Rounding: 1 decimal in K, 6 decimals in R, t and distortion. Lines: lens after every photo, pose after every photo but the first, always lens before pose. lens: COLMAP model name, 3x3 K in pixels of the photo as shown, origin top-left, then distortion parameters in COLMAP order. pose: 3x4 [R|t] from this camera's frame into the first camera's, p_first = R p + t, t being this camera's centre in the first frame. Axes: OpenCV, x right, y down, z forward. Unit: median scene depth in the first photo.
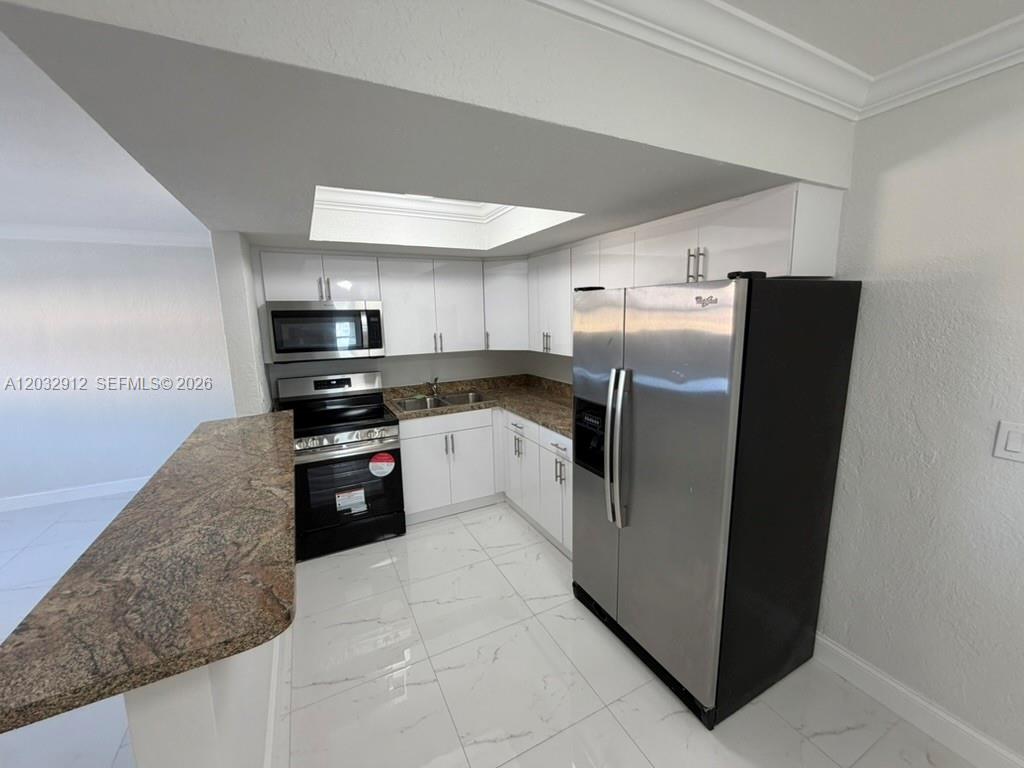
lens RADIAL K [[408.4, 0, 510.9], [0, 408.4, 385.0], [0, 0, 1]] dist [0.000032, 0.000245]
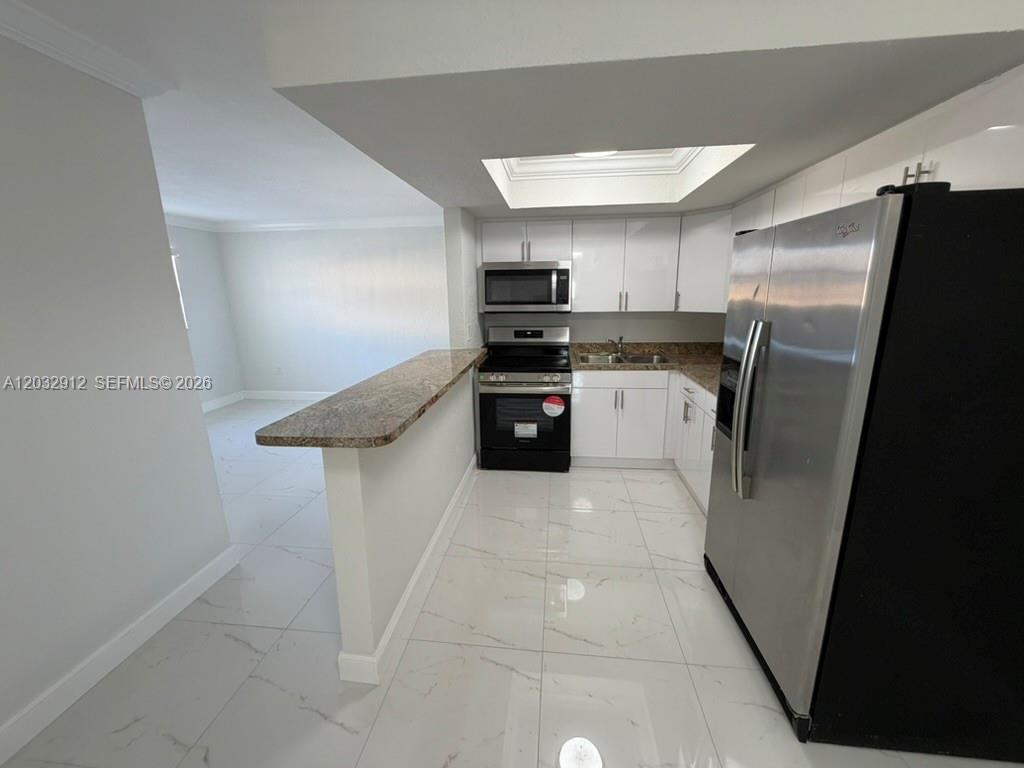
lens RADIAL K [[408.4, 0, 510.9], [0, 408.4, 385.0], [0, 0, 1]] dist [0.000032, 0.000245]
pose [[0.833994, 0.131494, -0.535876, 0.188159], [-0.096689, 0.990989, 0.092690, 0.041890], [0.543236, -0.025489, 0.839193, -0.021905]]
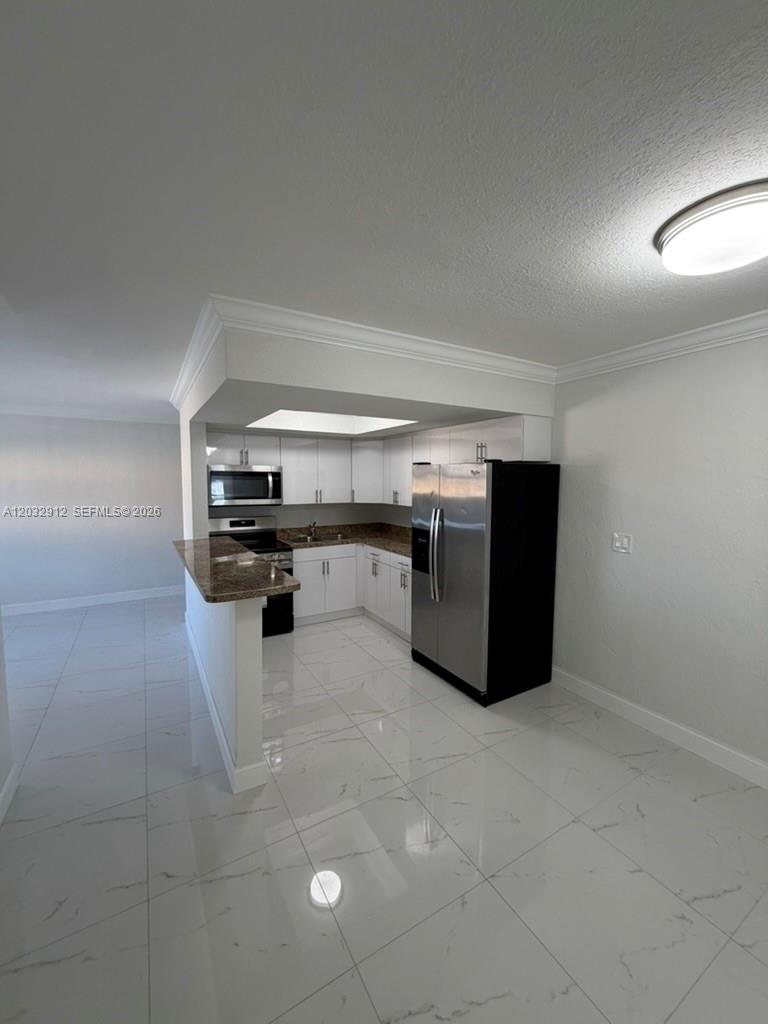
lens RADIAL K [[408.4, 0, 384.0], [0, 408.4, 512.0], [0, 0, 1]] dist [0.000032, 0.000245]
pose [[0.997767, 0.020263, 0.063635, -0.047946], [-0.014359, 0.995665, -0.091900, 0.087115], [-0.065221, 0.090781, 0.993733, -0.462664]]
